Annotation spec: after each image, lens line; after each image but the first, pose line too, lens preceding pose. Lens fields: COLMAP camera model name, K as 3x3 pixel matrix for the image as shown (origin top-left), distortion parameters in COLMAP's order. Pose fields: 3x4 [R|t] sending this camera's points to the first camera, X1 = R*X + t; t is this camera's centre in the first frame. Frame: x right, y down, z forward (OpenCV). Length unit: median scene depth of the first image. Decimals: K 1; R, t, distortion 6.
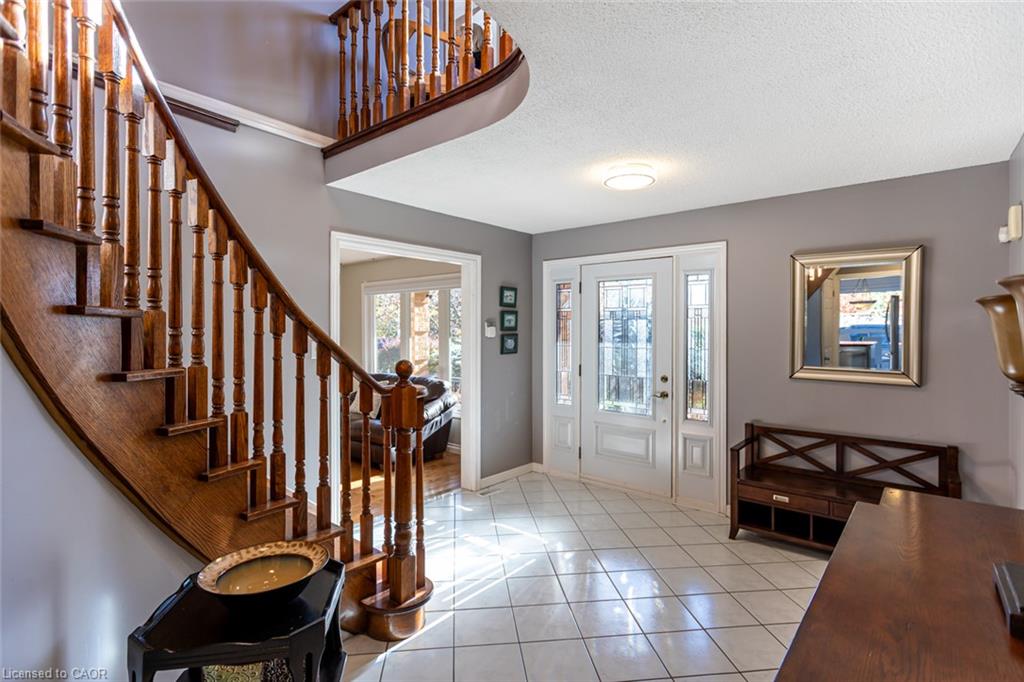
lens RADIAL K [[498.5, 0, 508.7], [0, 498.5, 326.9], [0, 0, 1]] dist [0.000960, 0.000128]
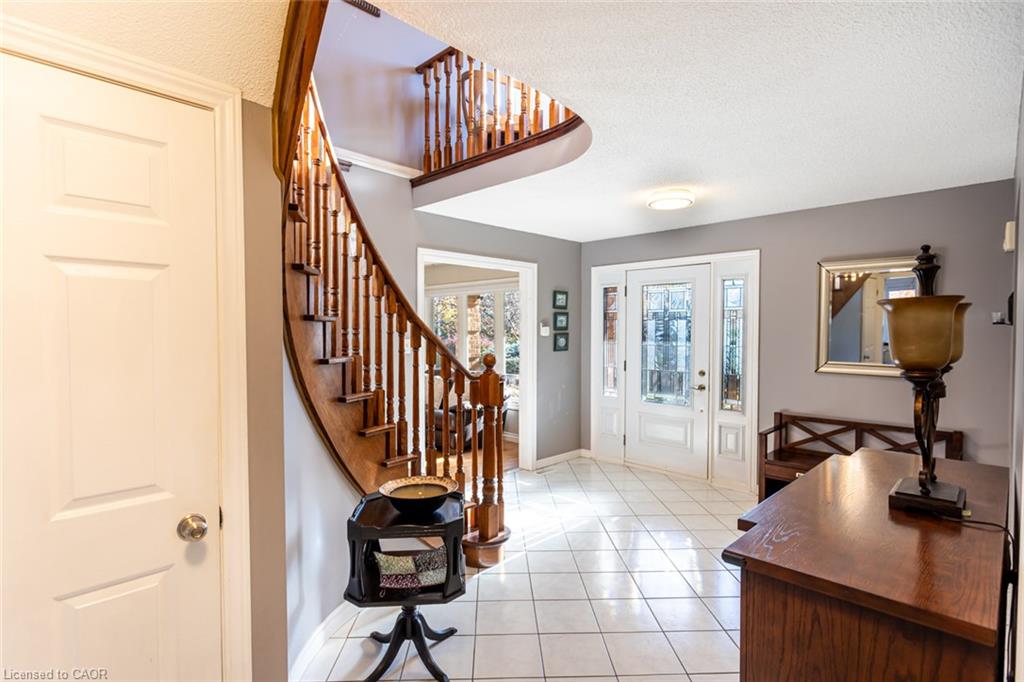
lens RADIAL K [[506.6, 0, 512.0], [0, 506.6, 341.0], [0, 0, 1]] dist [0.000448, 0.000214]
pose [[0.997520, 0.000601, -0.070378, -0.037800], [0.001487, 0.999560, 0.029614, -0.002362], [0.070365, -0.029646, 0.997081, -0.185782]]
